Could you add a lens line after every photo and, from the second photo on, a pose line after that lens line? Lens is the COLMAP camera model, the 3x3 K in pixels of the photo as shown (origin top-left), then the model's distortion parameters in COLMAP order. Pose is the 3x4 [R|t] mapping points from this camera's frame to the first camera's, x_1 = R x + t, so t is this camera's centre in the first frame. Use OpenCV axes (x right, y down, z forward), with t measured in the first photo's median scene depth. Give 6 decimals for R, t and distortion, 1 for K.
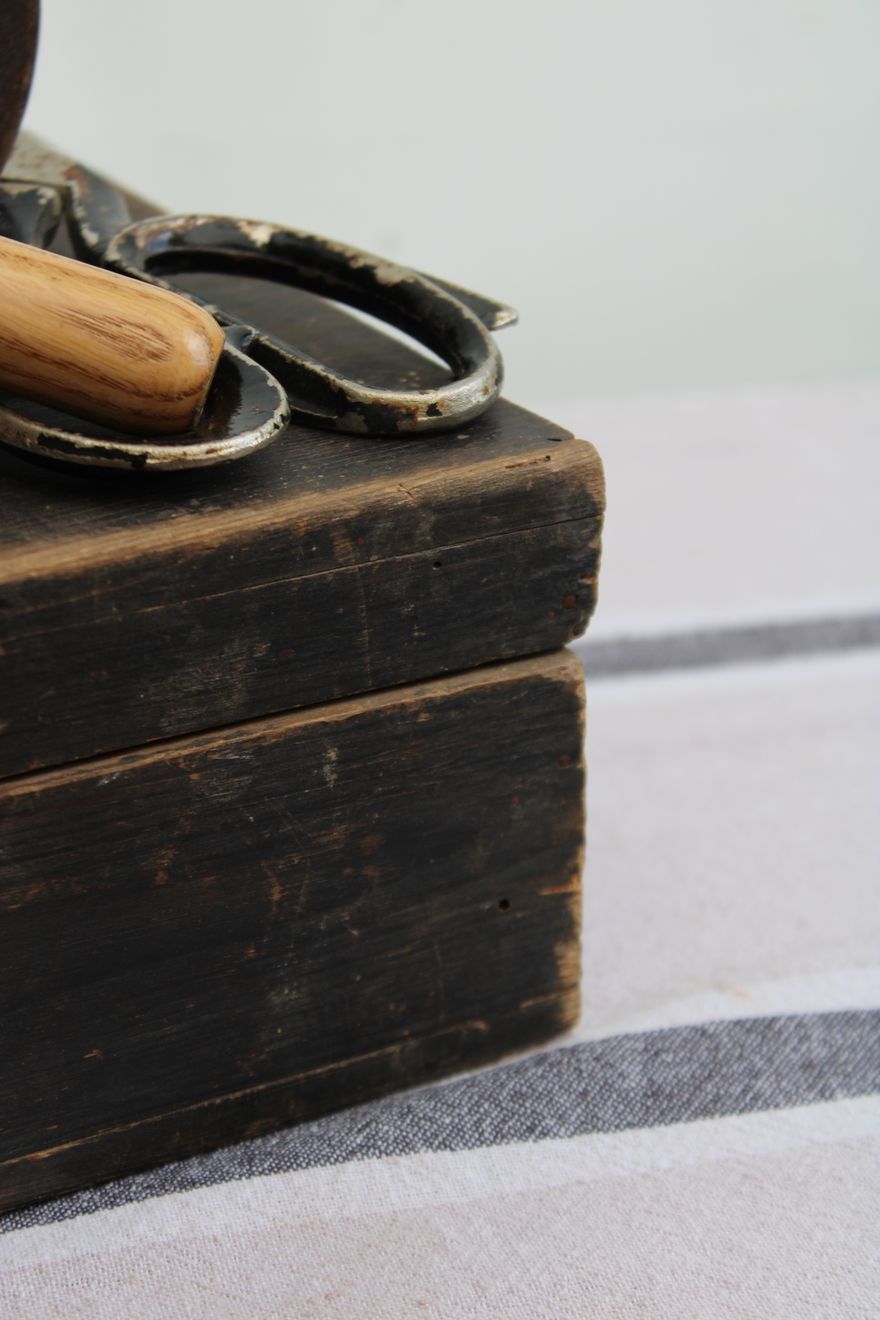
lens RADIAL K [[3093.9, 0, 437.7], [0, 3093.9, 650.0], [0, 0, 1]] dist [0.082273, 0.000000]
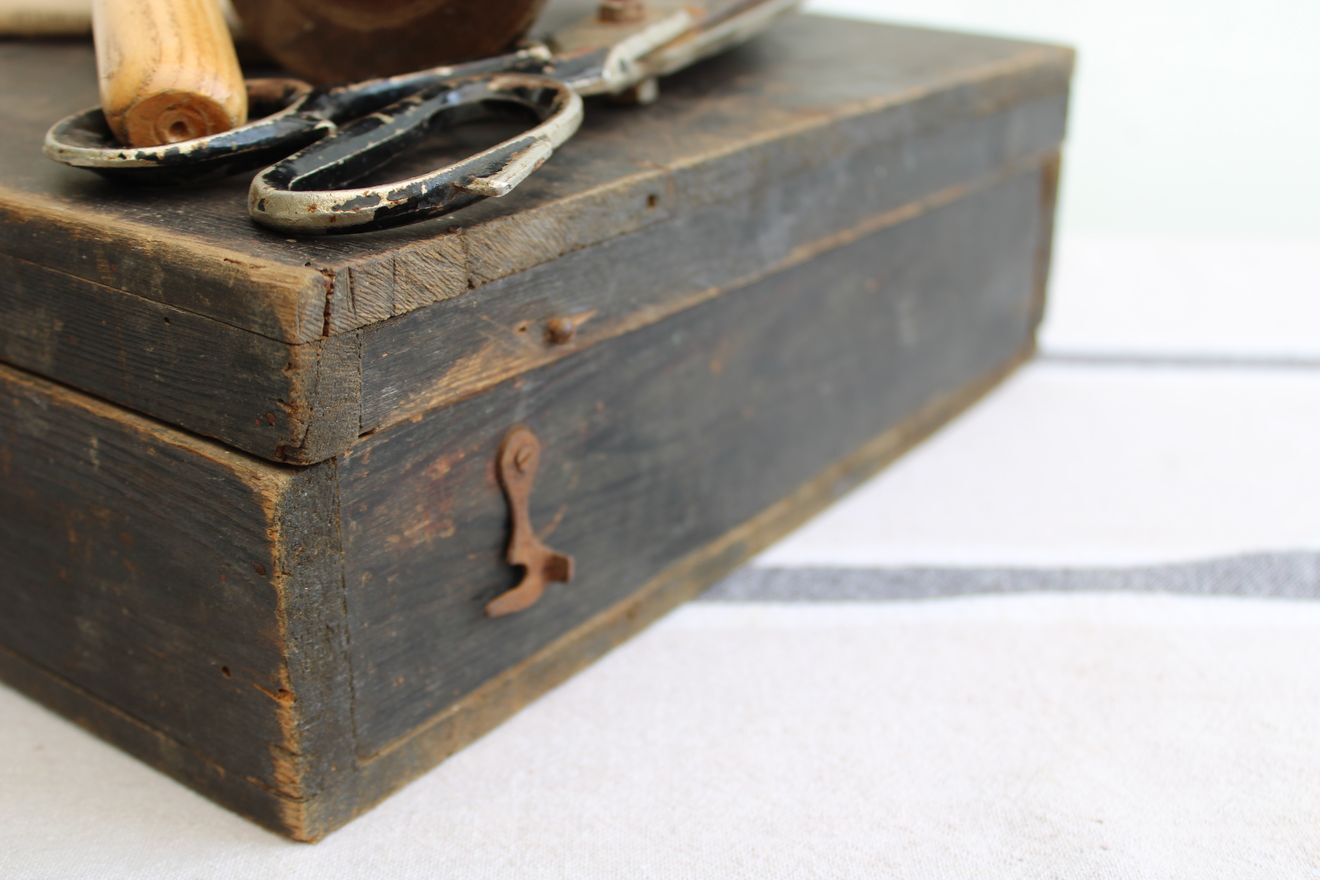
lens RADIAL K [[1758.6, 0, 657.1], [0, 1758.6, 442.1], [0, 0, 1]] dist [-0.065300, 0.000000]
pose [[0.369727, 0.332334, -0.867673, 0.610275], [-0.403694, 0.898553, 0.172143, -0.163898], [0.836859, 0.286628, 0.466381, 0.858017]]
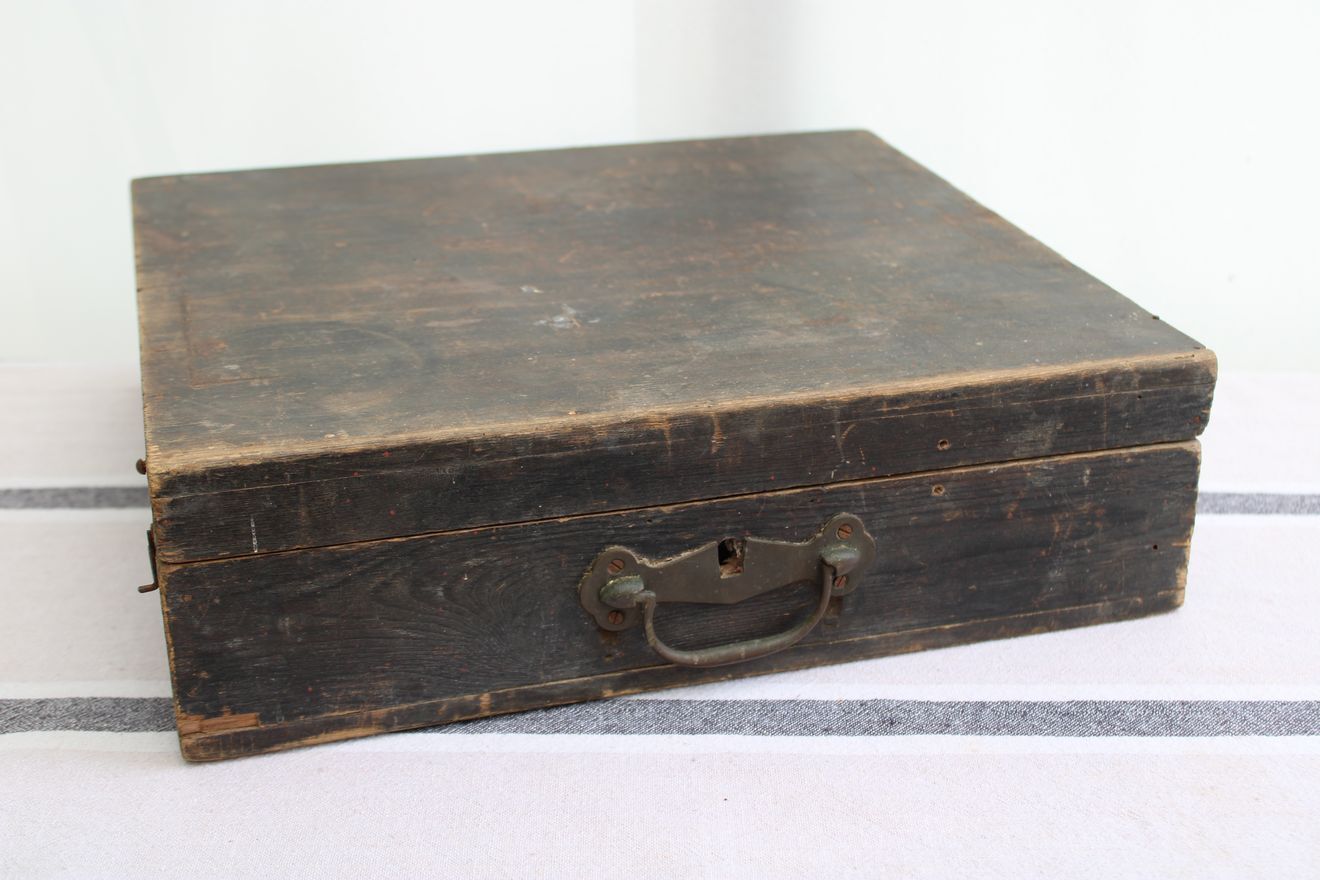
lens RADIAL K [[1758.6, 0, 665.0], [0, 1758.6, 437.3], [0, 0, 1]] dist [-0.065300, 0.000000]
pose [[0.965798, 0.096528, -0.240659, -0.026187], [-0.098661, 0.995116, 0.003196, 0.034772], [0.239792, 0.020657, 0.970605, -0.350693]]
